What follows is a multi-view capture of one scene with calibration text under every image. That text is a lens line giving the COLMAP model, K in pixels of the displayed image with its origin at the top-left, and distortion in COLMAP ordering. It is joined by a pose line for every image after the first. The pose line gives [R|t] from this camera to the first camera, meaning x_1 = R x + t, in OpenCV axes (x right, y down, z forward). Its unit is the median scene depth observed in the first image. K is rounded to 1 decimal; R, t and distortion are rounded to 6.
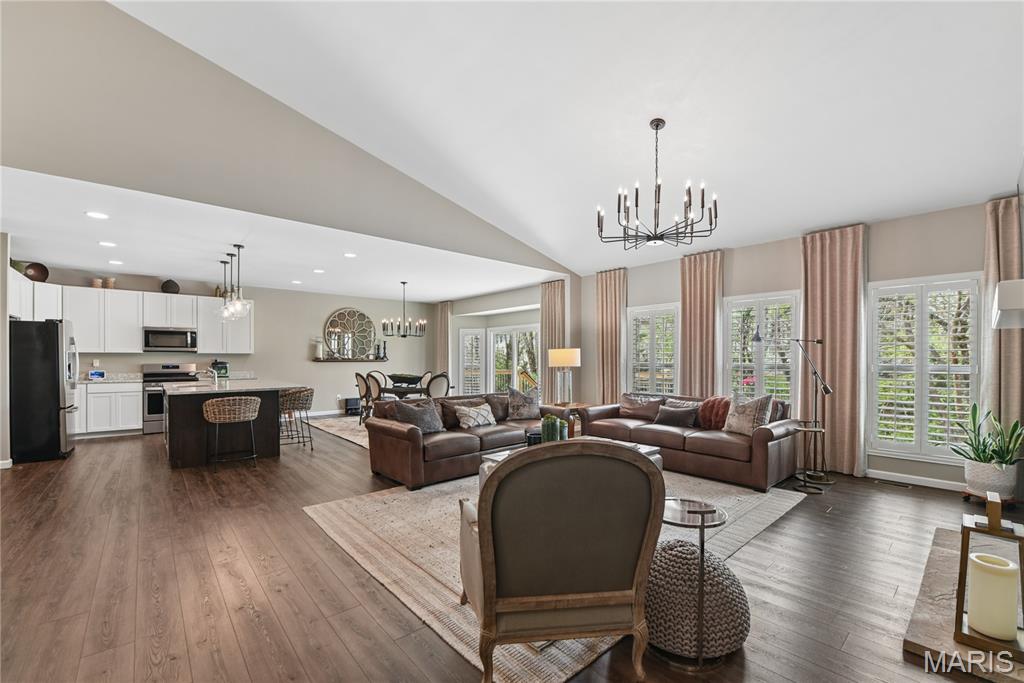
lens RADIAL K [[420.8, 0, 522.4], [0, 420.8, 360.6], [0, 0, 1]] dist [-0.001504, -0.000114]
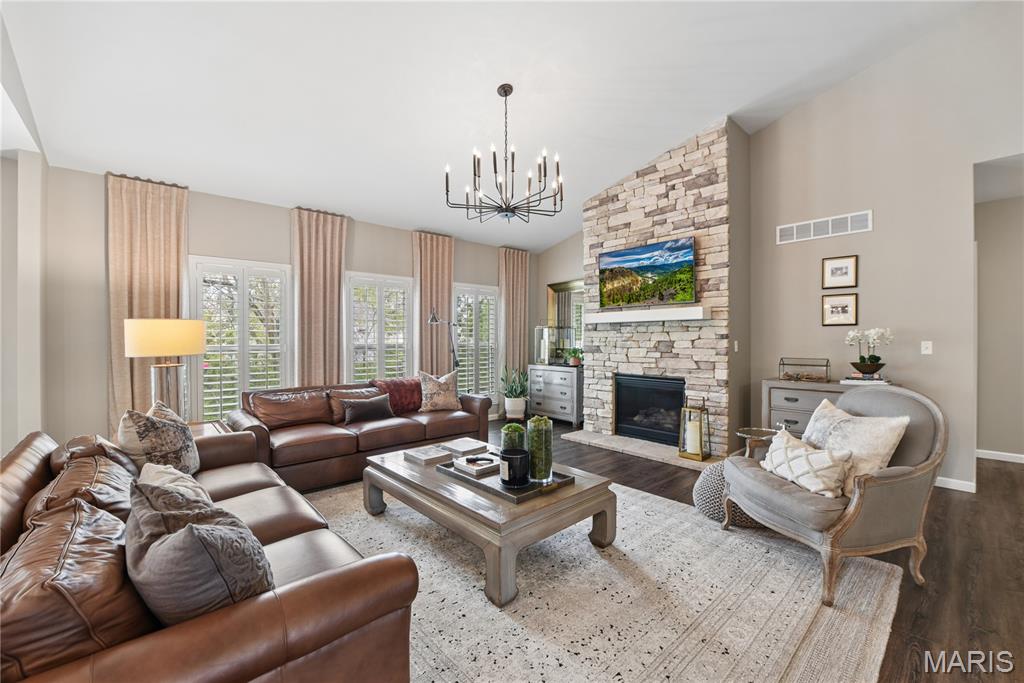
lens RADIAL K [[421.7, 0, 509.2], [0, 421.7, 339.7], [0, 0, 1]] dist [0.000069, -0.000045]
pose [[0.016103, -0.002061, 0.999868, -0.323853], [0.003847, 0.999991, 0.001999, -0.003765], [-0.999863, 0.003814, 0.016111, 0.505319]]
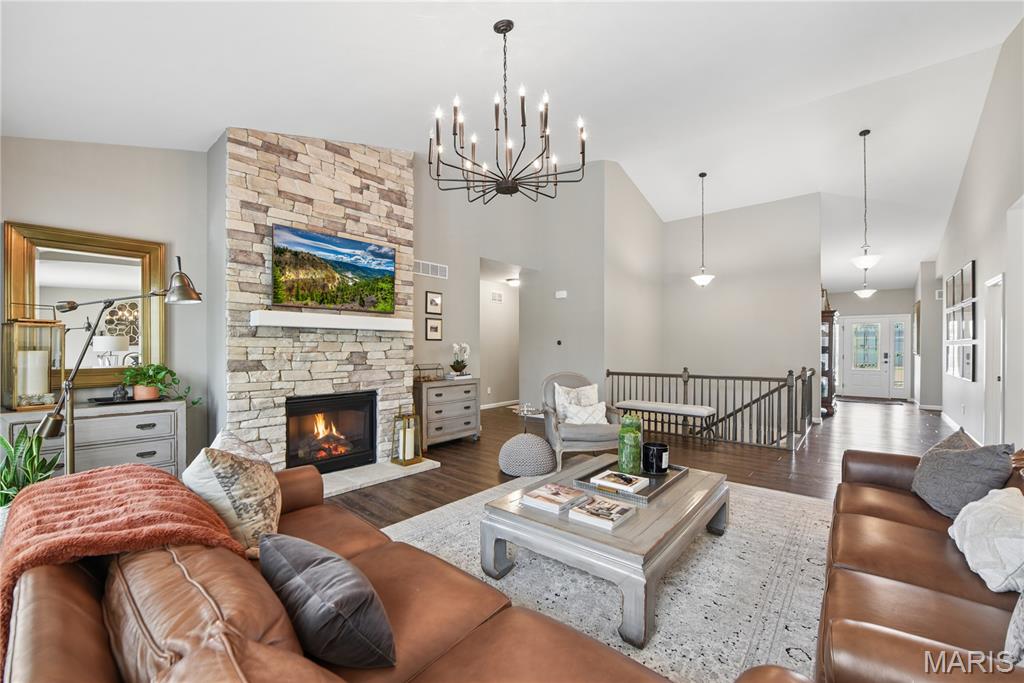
lens RADIAL K [[412.1, 0, 510.6], [0, 412.1, 346.9], [0, 0, 1]] dist [-0.012945, 0.000041]
pose [[-0.993073, -0.000790, -0.117498, 0.191969], [-0.000437, 0.999995, -0.003023, -0.004768], [0.117500, -0.002951, -0.993068, 0.869832]]
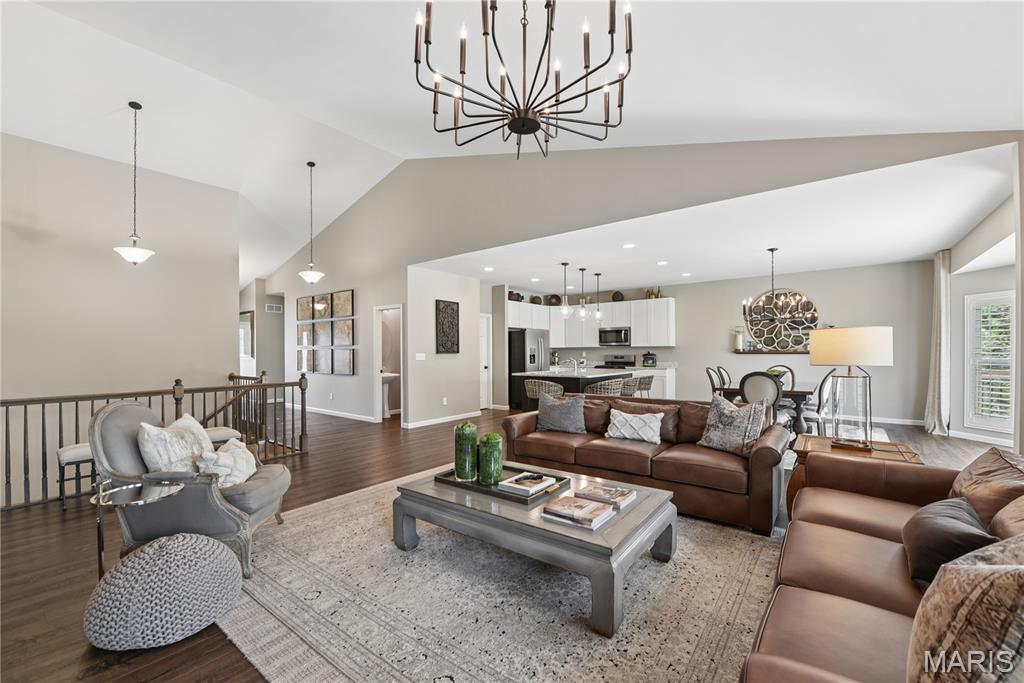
lens RADIAL K [[423.5, 0, 512.9], [0, 423.5, 349.0], [0, 0, 1]] dist [-0.011575, -0.000026]
pose [[0.173604, -0.004661, -0.984805, 0.414857], [0.002102, 0.999988, -0.004362, -0.005709], [0.984813, -0.001313, 0.173612, 0.458574]]
